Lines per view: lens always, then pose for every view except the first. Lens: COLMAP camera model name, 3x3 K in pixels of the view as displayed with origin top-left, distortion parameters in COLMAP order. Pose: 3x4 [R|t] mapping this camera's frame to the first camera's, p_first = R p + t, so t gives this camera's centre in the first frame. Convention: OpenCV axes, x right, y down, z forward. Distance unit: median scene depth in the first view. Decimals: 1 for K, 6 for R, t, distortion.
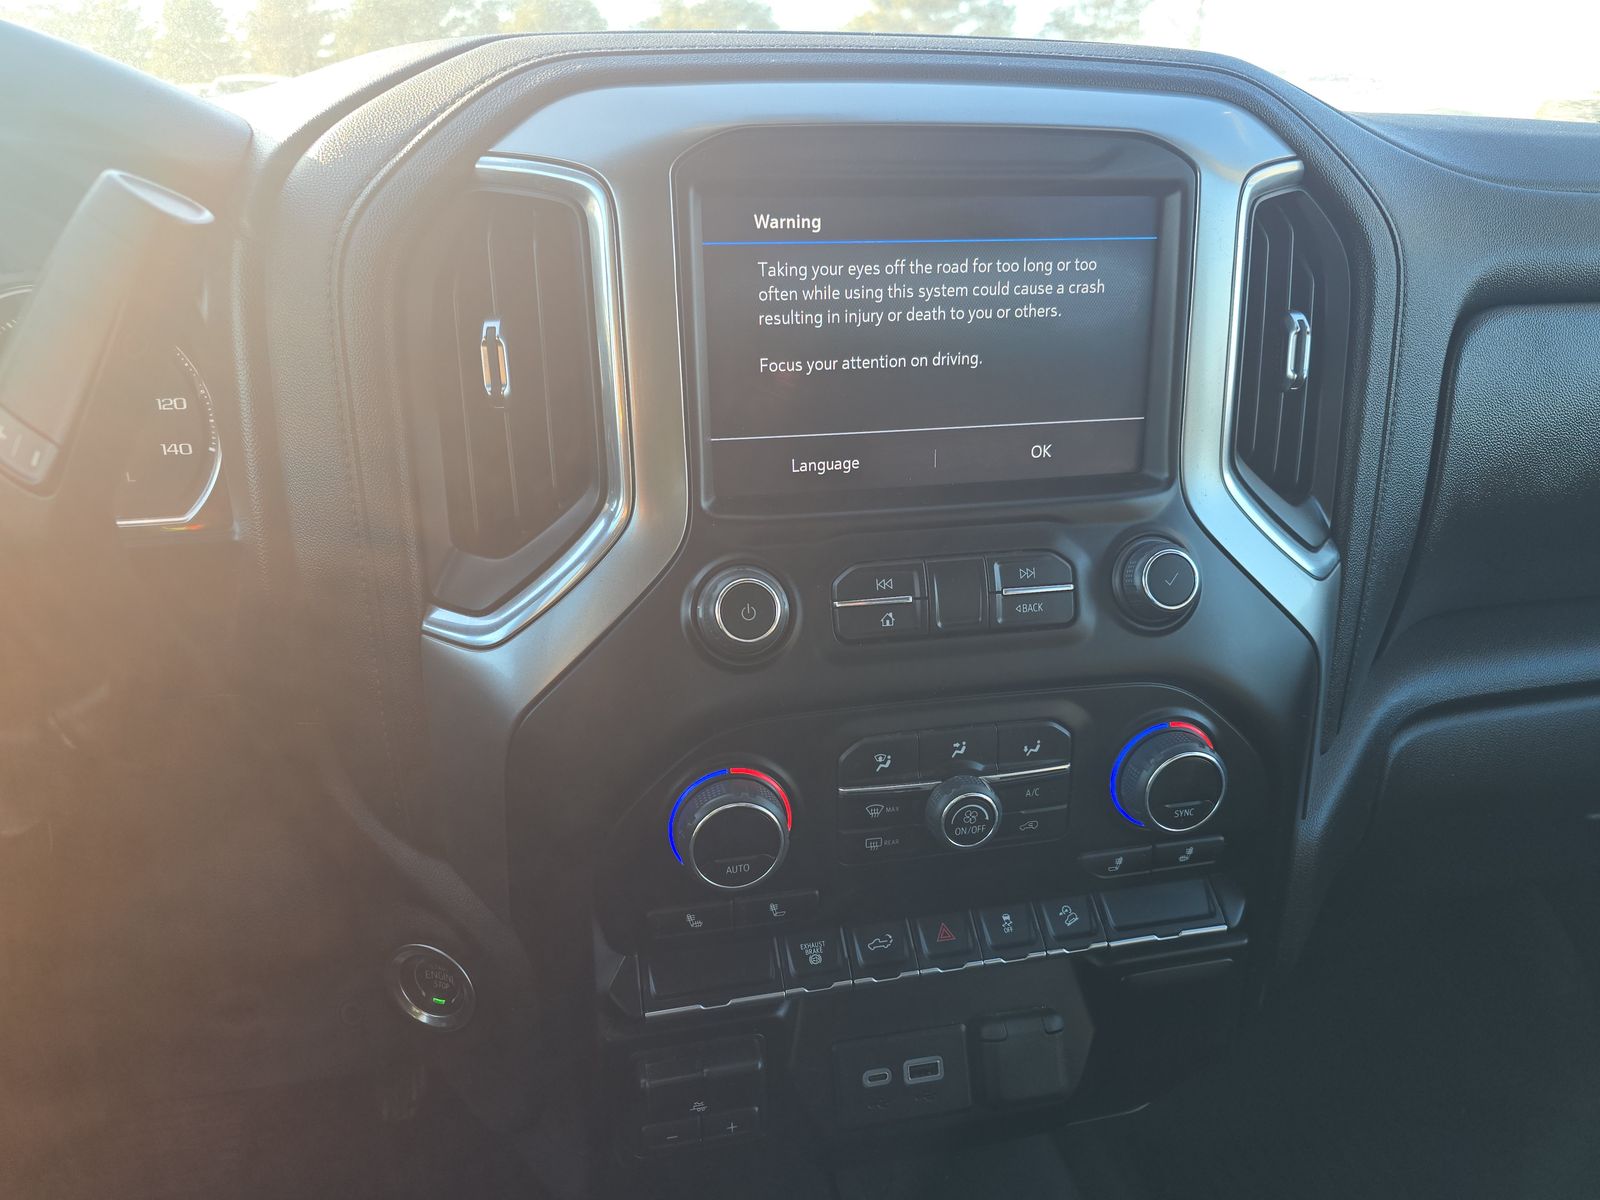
lens RADIAL K [[1091.6, 0, 800.0], [0, 1091.6, 600.0], [0, 0, 1]] dist [-0.006596, -0.000761]
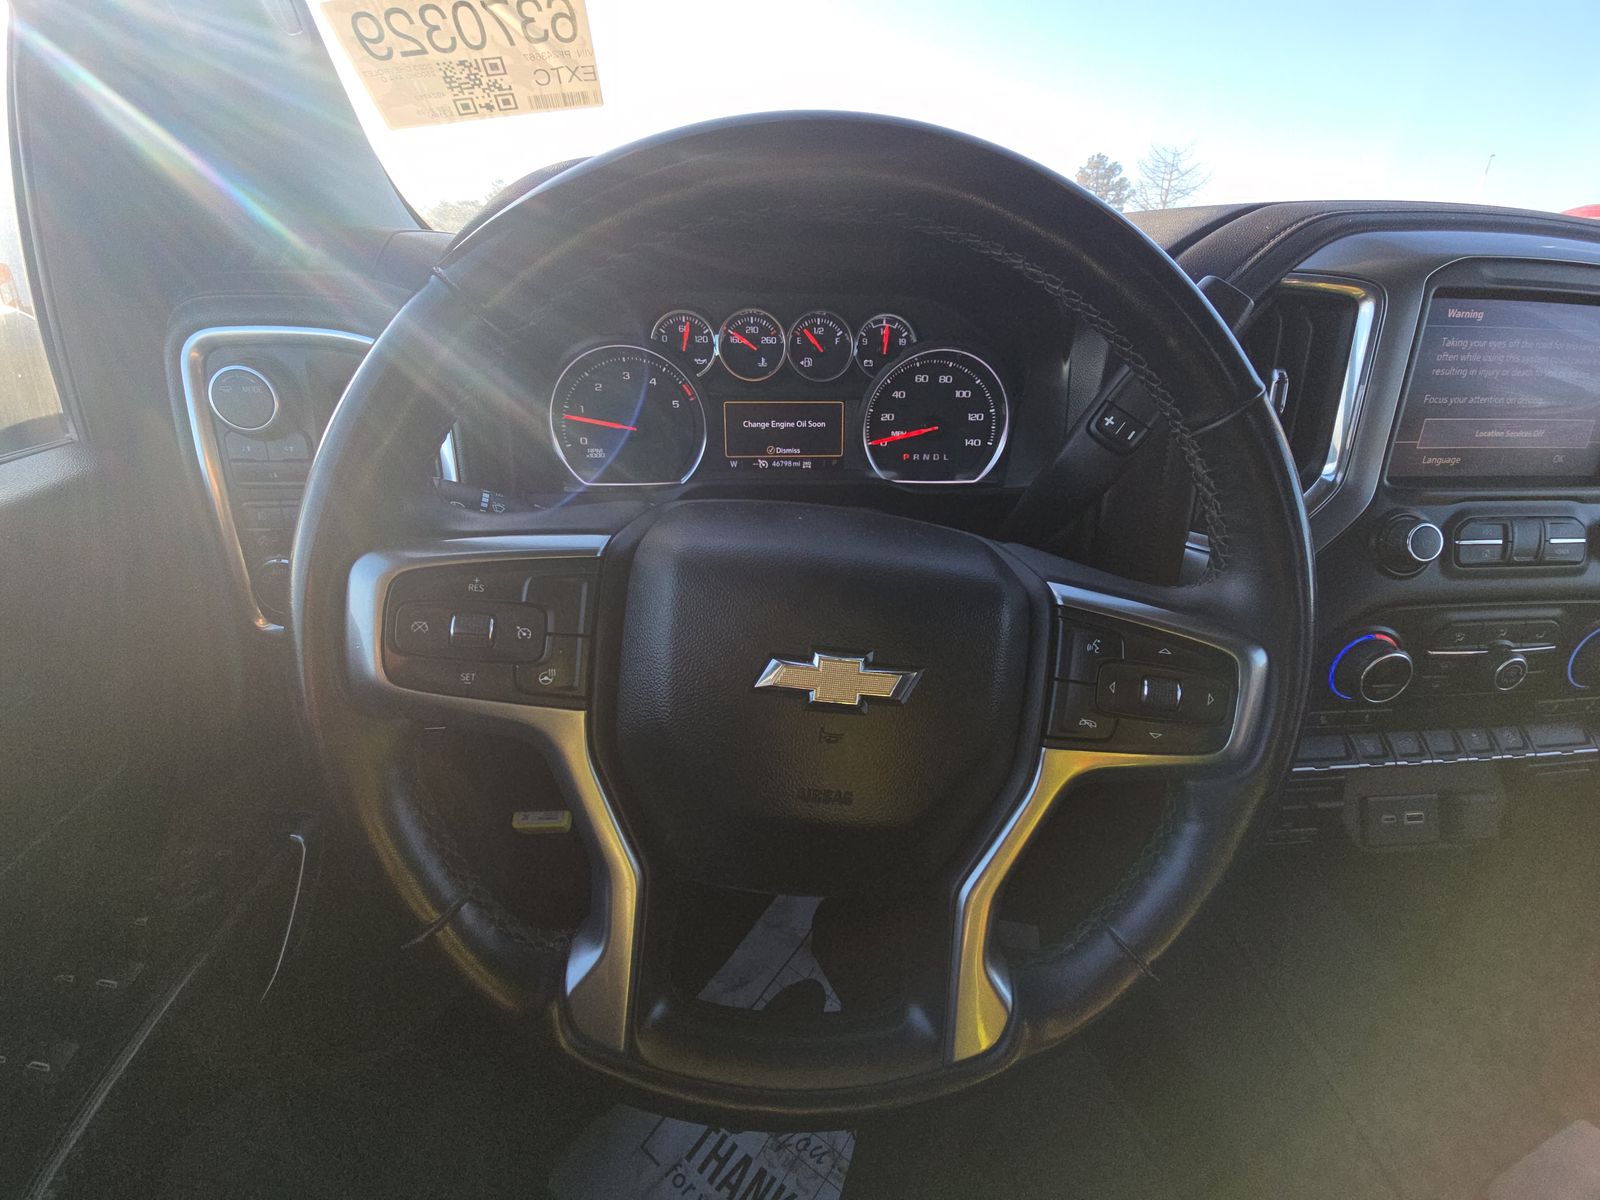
lens RADIAL K [[656.3, 0, 805.6], [0, 656.3, 598.7], [0, 0, 1]] dist [0.000523, -0.019305]
pose [[0.982065, 0.058374, -0.179276, -0.672962], [-0.044321, 0.995694, 0.081422, 0.046556], [0.183257, -0.072016, 0.980424, -0.150291]]
